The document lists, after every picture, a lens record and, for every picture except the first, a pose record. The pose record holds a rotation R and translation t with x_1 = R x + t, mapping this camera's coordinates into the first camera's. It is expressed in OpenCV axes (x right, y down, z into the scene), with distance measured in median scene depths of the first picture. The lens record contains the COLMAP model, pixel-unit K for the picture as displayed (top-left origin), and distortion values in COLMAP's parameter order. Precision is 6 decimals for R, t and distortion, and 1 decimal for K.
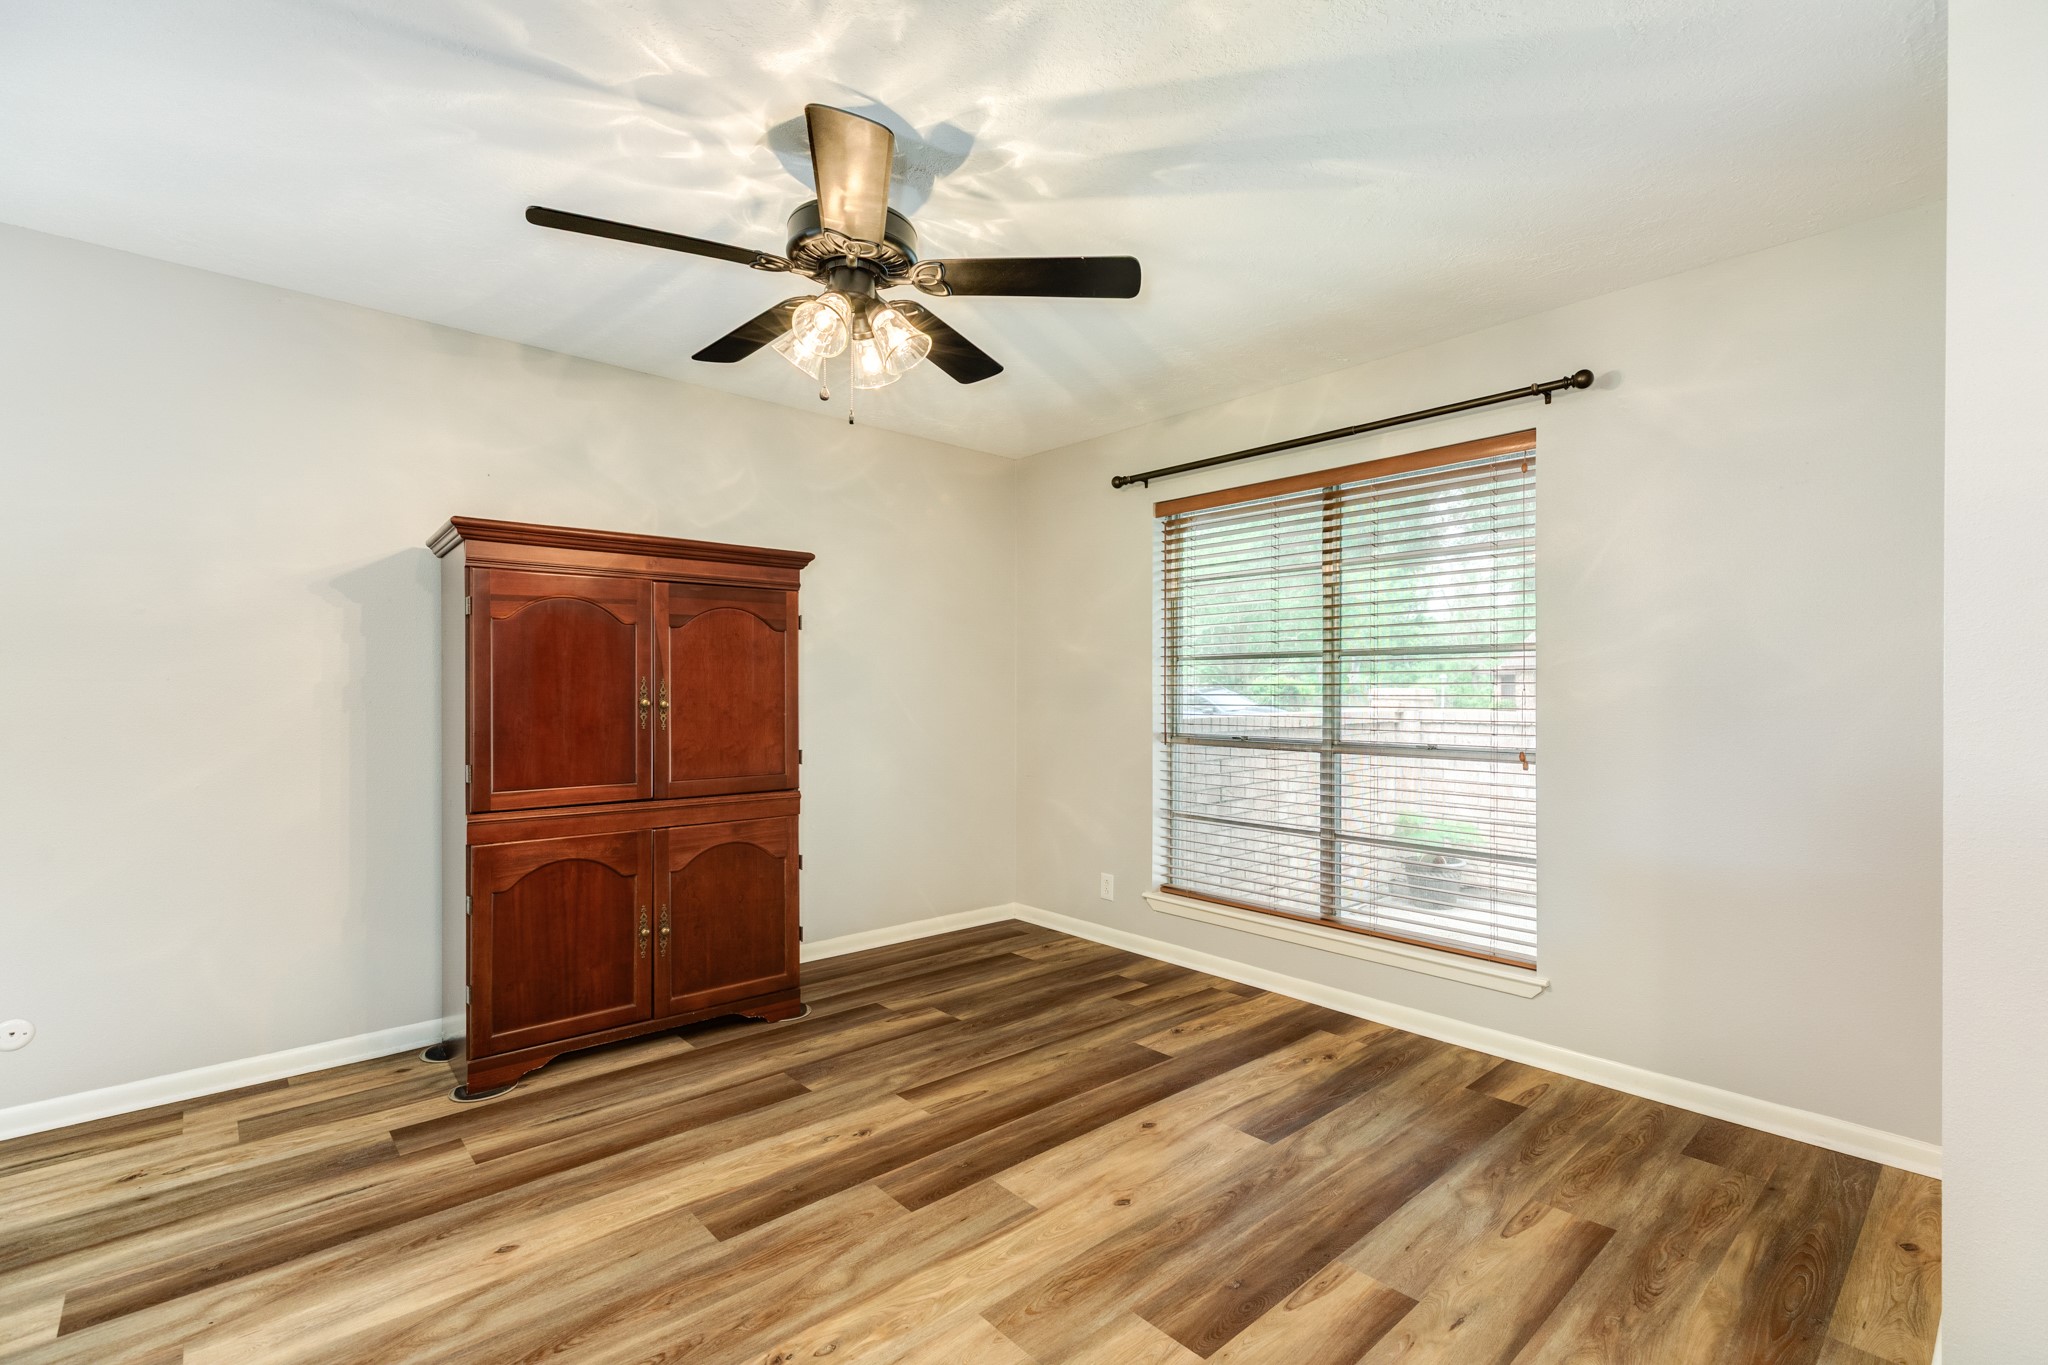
lens RADIAL K [[914.4, 0, 1011.0], [0, 914.4, 686.3], [0, 0, 1]] dist [0.000706, 0.001768]
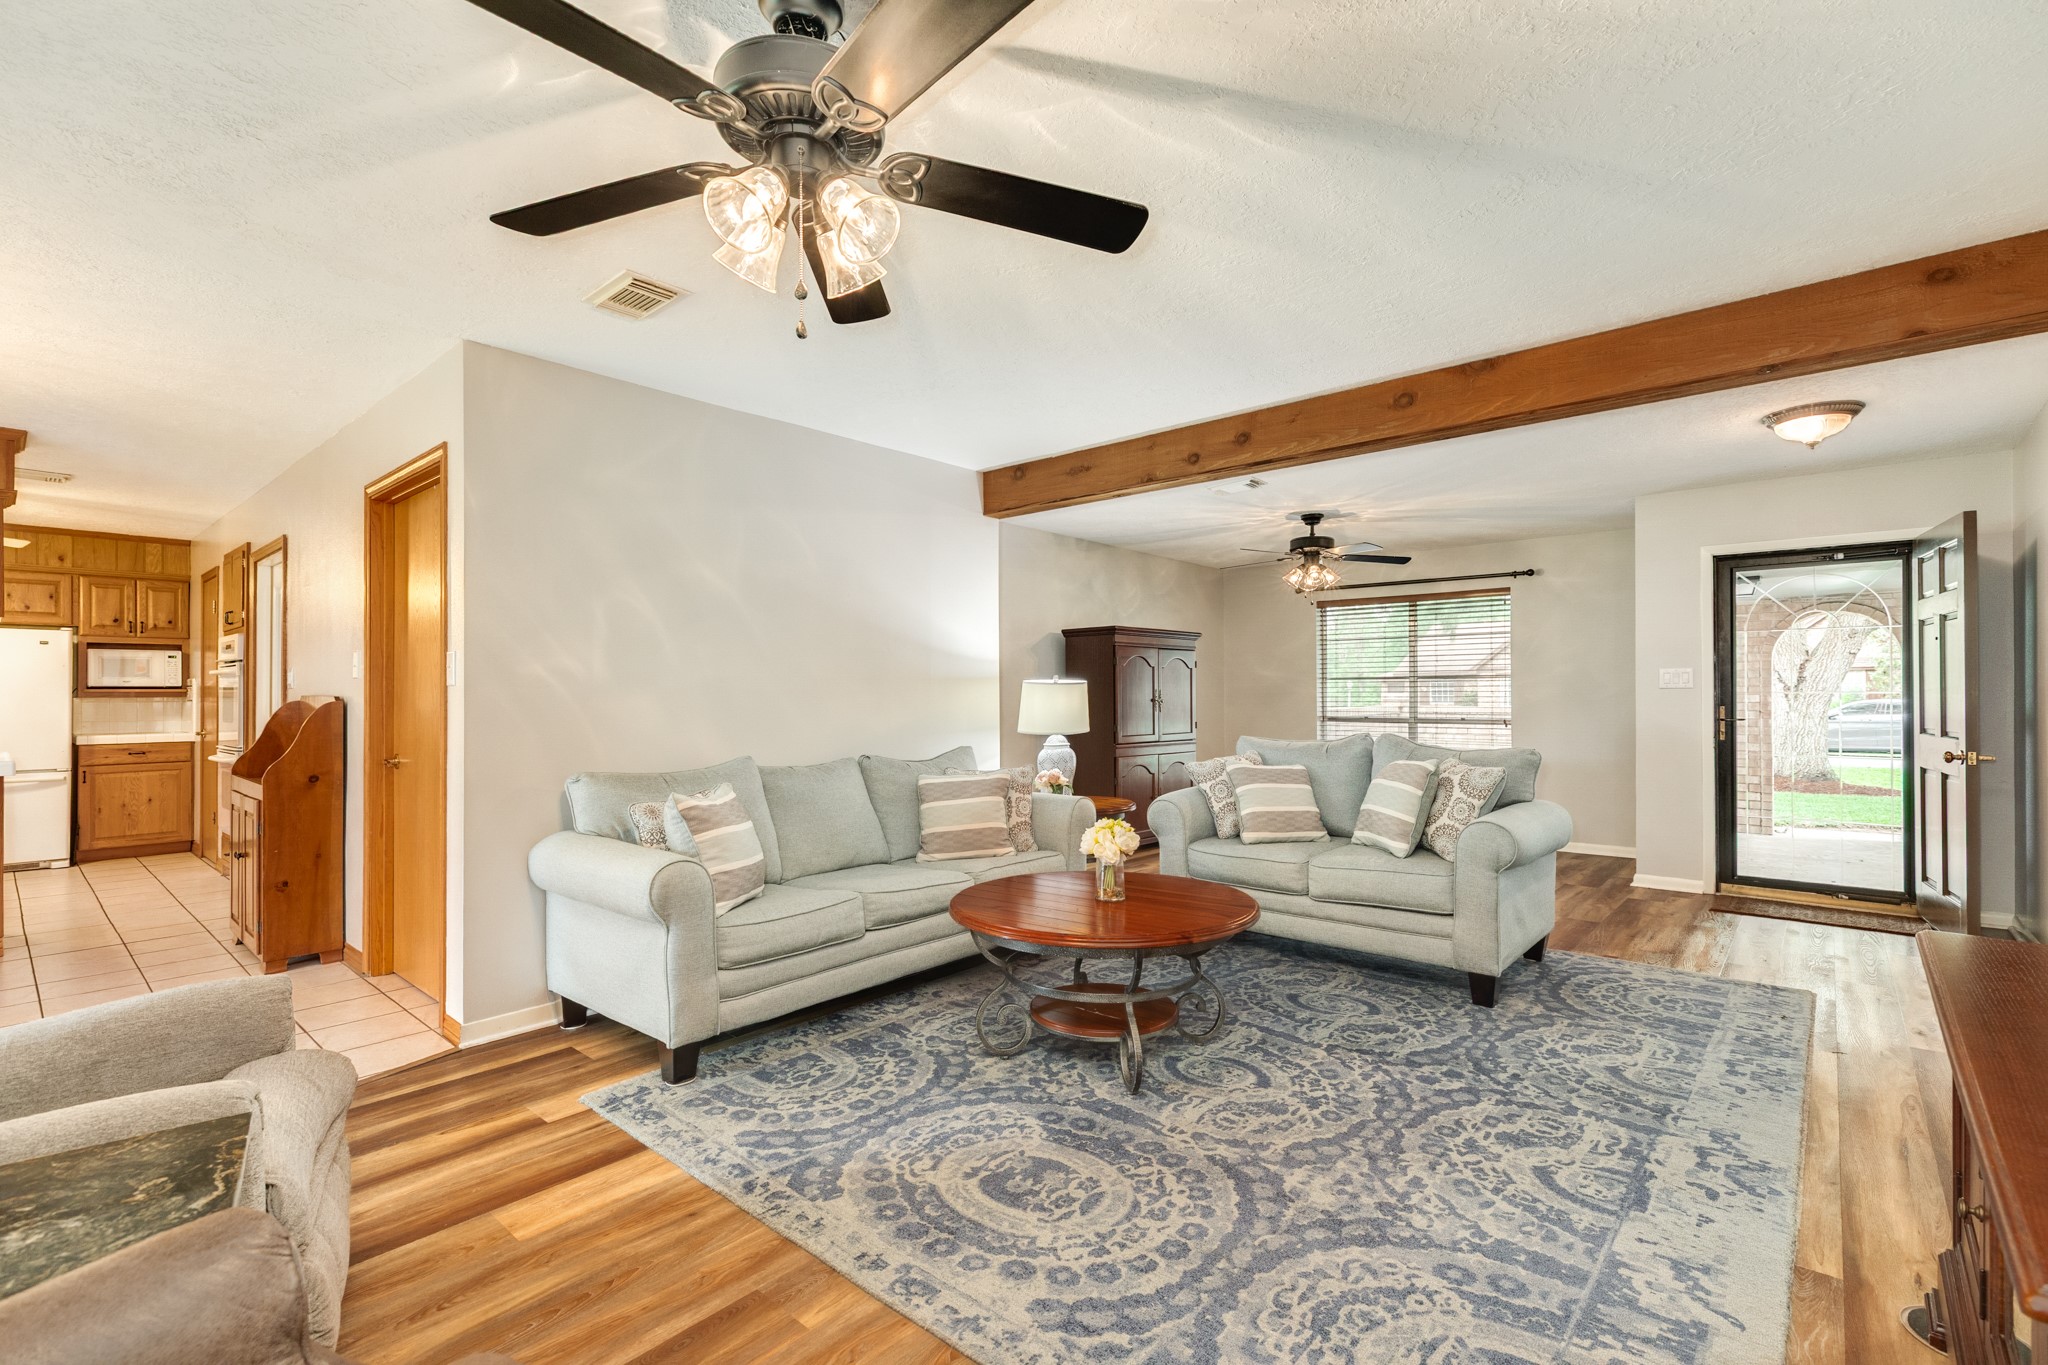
lens RADIAL K [[914.4, 0, 1013.7], [0, 914.4, 687.5], [0, 0, 1]] dist [0.000706, 0.001768]
pose [[0.993107, -0.000448, 0.117213, -1.242645], [0.001373, 0.999969, -0.007811, 0.003536], [-0.117205, 0.007918, 0.993076, -1.530363]]
